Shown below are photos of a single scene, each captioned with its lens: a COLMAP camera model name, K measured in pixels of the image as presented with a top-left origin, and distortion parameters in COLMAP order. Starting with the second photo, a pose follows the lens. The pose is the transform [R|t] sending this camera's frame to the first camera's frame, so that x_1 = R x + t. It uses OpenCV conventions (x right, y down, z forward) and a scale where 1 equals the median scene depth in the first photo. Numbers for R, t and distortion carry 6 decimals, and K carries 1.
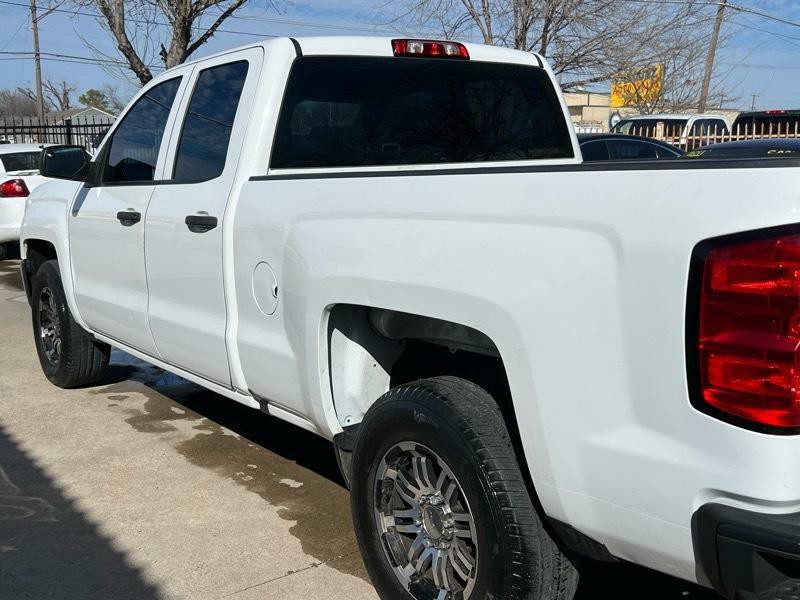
lens RADIAL K [[889.6, 0, 395.7], [0, 889.6, 305.3], [0, 0, 1]] dist [0.040588, 0.000000]
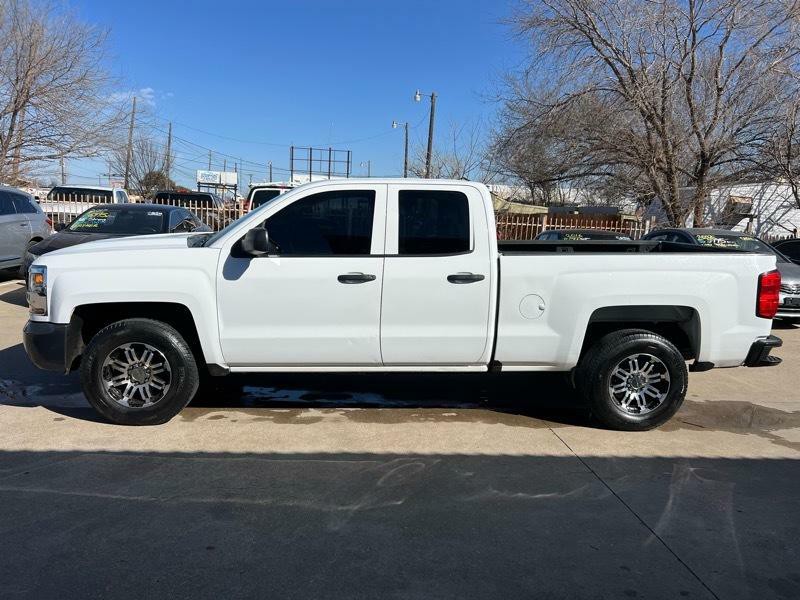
lens RADIAL K [[607.6, 0, 398.2], [0, 607.6, 293.0], [0, 0, 1]] dist [0.043639, -0.034913]
pose [[0.526100, -0.079128, 0.846734, -1.320151], [0.102912, 0.994268, 0.028973, -0.108660], [-0.844173, 0.071897, 0.531228, 0.425314]]
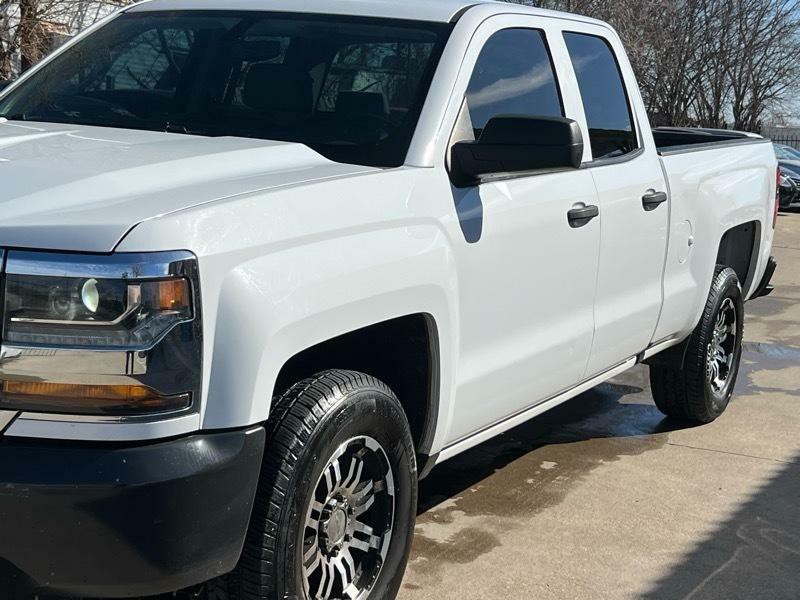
lens RADIAL K [[1343.8, 0, 399.5], [0, 1343.8, 304.0], [0, 0, 1]] dist [0.172420, 0.000000]
pose [[-0.440593, -0.138722, 0.886924, -1.427247], [0.106570, 0.972919, 0.205113, -0.313811], [-0.891359, 0.184891, -0.413878, 1.848972]]
